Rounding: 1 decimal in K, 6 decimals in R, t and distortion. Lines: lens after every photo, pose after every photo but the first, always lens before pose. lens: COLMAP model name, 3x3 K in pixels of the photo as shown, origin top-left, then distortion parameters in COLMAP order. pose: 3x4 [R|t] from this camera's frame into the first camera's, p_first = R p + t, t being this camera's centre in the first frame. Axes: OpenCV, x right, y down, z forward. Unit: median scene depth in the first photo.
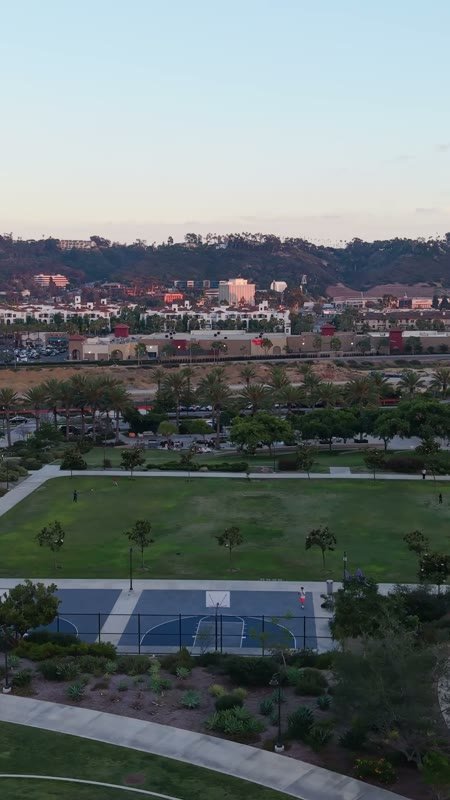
lens RADIAL K [[1005.9, 0, 225.0], [0, 1005.9, 400.0], [0, 0, 1]] dist [0.231772, -0.831136]
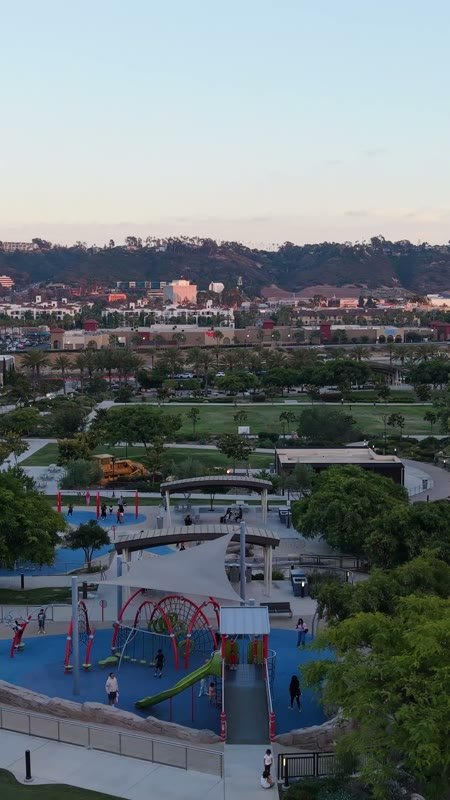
lens RADIAL K [[1005.9, 0, 225.0], [0, 1005.9, 400.0], [0, 0, 1]] dist [0.231772, -0.831136]
pose [[0.997716, -0.007839, 0.067099, -0.022207], [0.007913, 0.999968, -0.000831, 0.015509], [-0.067090, 0.001360, 0.997746, -0.133154]]
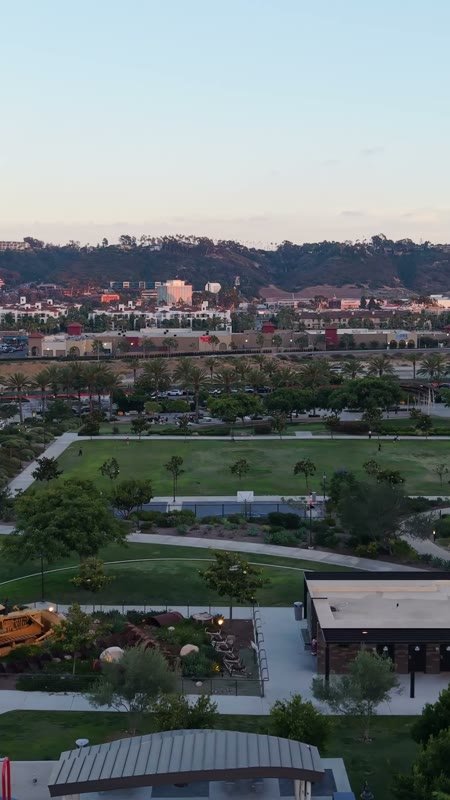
lens RADIAL K [[1005.9, 0, 225.0], [0, 1005.9, 400.0], [0, 0, 1]] dist [0.231772, -0.831136]
pose [[0.997523, -0.008507, 0.069823, -0.016131], [0.008591, 0.999963, -0.000911, 0.006437], [-0.069812, 0.001508, 0.997559, -0.055301]]
